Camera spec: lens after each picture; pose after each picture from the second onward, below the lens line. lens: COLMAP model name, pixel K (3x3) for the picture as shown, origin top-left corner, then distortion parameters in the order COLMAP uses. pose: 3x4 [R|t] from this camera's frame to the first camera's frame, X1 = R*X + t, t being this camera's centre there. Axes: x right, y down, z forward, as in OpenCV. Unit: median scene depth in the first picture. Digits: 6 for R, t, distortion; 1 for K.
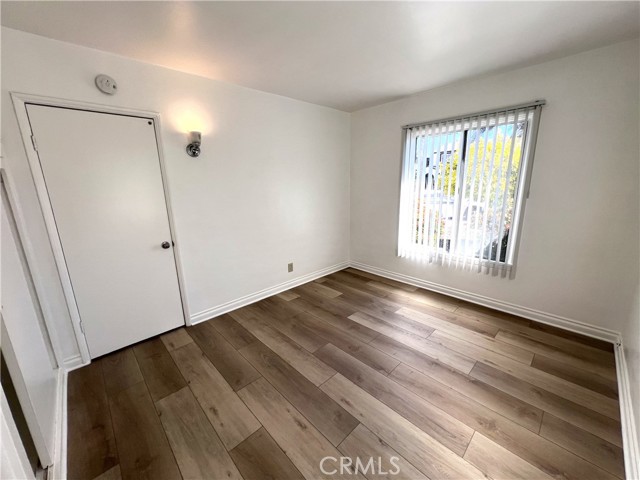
lens RADIAL K [[257.1, 0, 320.2], [0, 257.1, 240.1], [0, 0, 1]] dist [-0.000553, 0.000036]
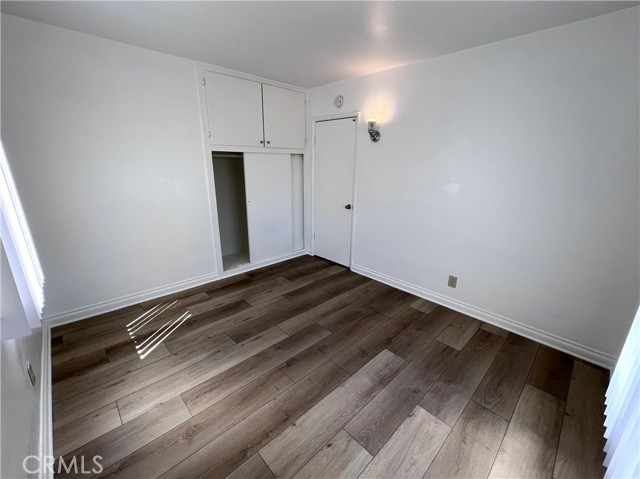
lens RADIAL K [[267.2, 0, 320.2], [0, 267.2, 239.0], [0, 0, 1]] dist [-0.003611, -0.000389]
pose [[0.004297, 0.301567, -0.953435, 0.850250], [-0.246966, 0.924230, 0.291217, -0.203146], [0.969015, 0.234214, 0.078448, 0.756885]]
